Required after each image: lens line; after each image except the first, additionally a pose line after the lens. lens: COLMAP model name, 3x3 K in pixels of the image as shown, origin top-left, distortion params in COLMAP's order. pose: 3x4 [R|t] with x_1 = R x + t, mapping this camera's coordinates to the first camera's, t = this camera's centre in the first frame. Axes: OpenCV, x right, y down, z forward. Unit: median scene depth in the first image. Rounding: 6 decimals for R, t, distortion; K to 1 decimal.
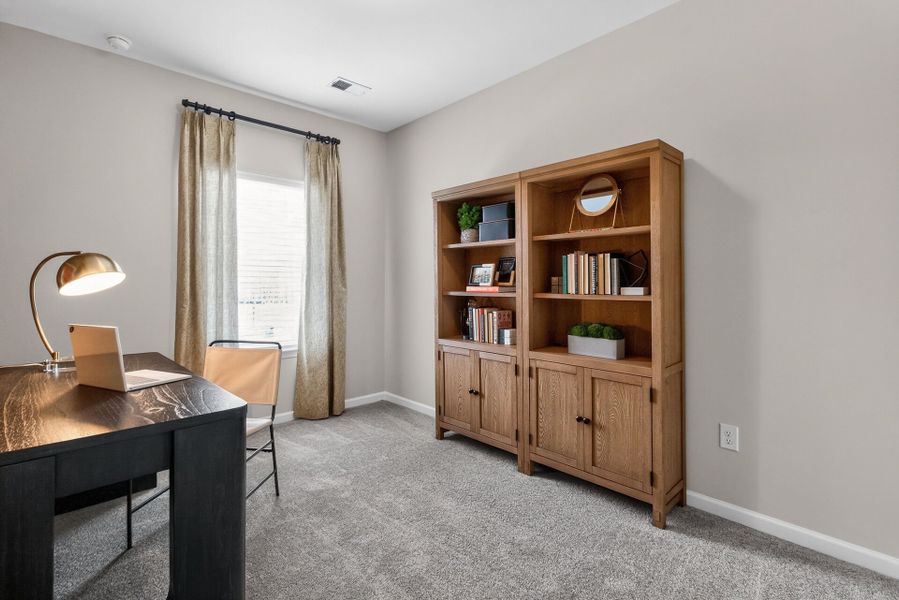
lens RADIAL K [[457.2, 0, 471.9], [0, 457.2, 269.2], [0, 0, 1]] dist [0.000990, 0.000152]
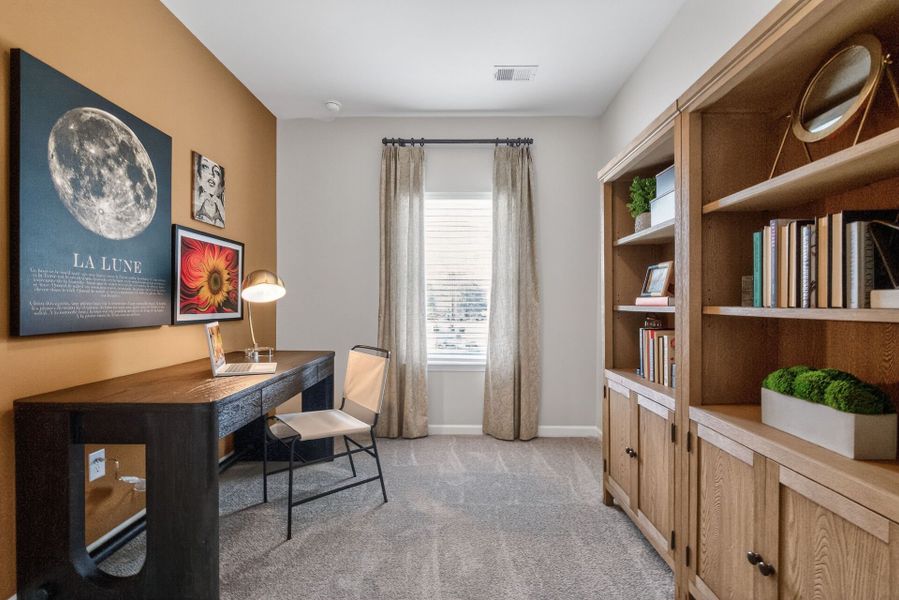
lens RADIAL K [[433.1, 0, 447.9], [0, 433.1, 305.3], [0, 0, 1]] dist [0.000991, 0.000136]
pose [[0.668388, 0.003819, -0.743803, 0.295689], [0.018901, 0.999577, 0.022117, 0.030758], [0.743573, -0.028842, 0.668033, 0.367622]]
